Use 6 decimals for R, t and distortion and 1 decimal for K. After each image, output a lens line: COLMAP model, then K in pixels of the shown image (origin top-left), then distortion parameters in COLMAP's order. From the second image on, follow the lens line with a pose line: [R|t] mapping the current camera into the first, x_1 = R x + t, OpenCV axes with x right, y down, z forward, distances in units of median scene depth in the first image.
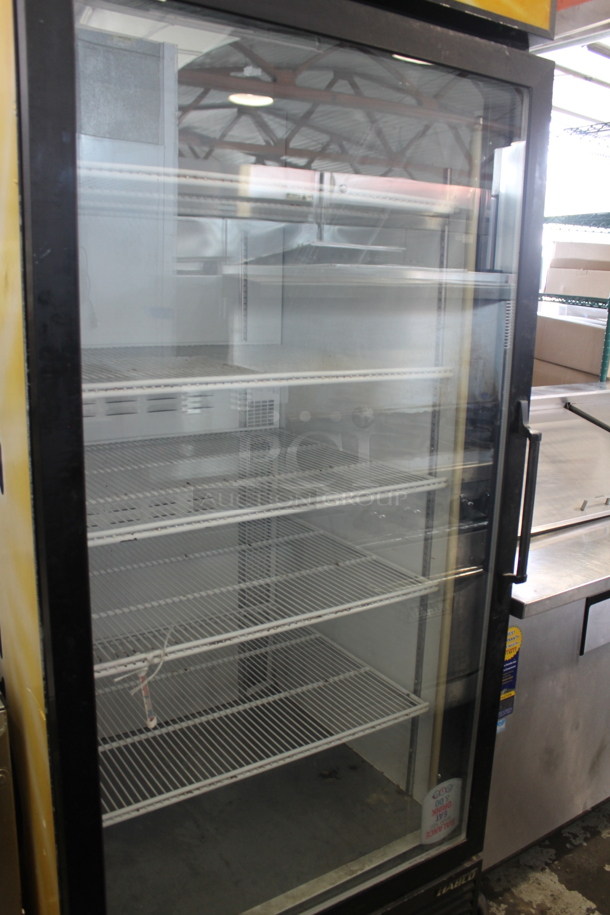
lens RADIAL K [[761.4, 0, 305.0], [0, 761.4, 457.5], [0, 0, 1]] dist [-0.059026, 0.005939]
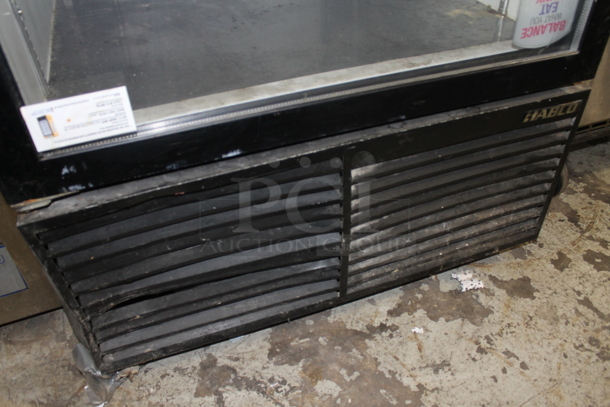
lens RADIAL K [[507.6, 0, 305.0], [0, 507.6, 203.5], [0, 0, 1]] dist [-0.059026, 0.005939]
pose [[0.972737, 0.100187, -0.209152, 0.069939], [0.008049, 0.886739, 0.462201, 0.399670], [0.231769, -0.451283, 0.861758, 0.434359]]
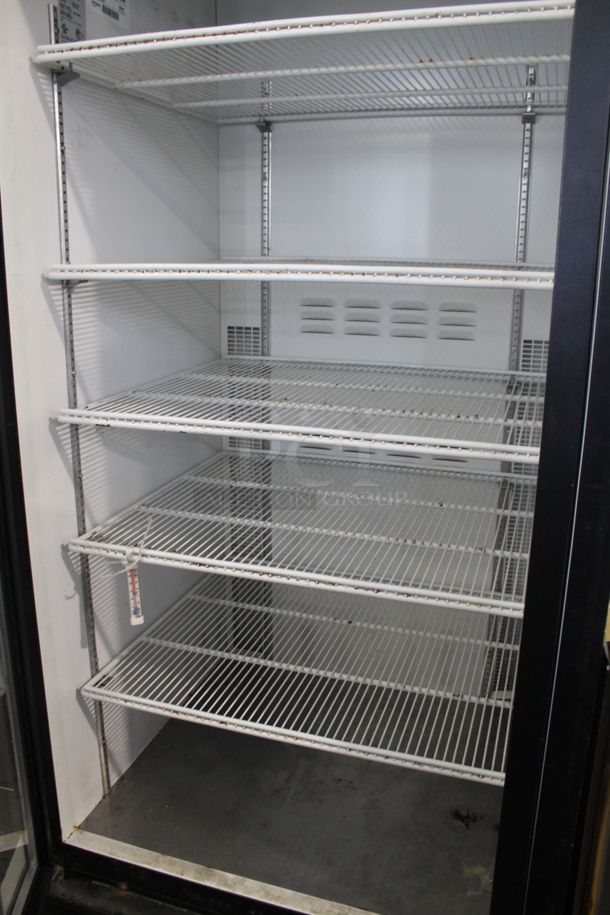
lens RADIAL K [[761.4, 0, 305.0], [0, 761.4, 457.5], [0, 0, 1]] dist [-0.059026, 0.005939]
pose [[0.617278, 0.196442, -0.761826, 0.569980], [-0.150765, 0.979916, 0.130518, -0.014366], [0.772165, 0.034291, 0.634497, 0.482547]]
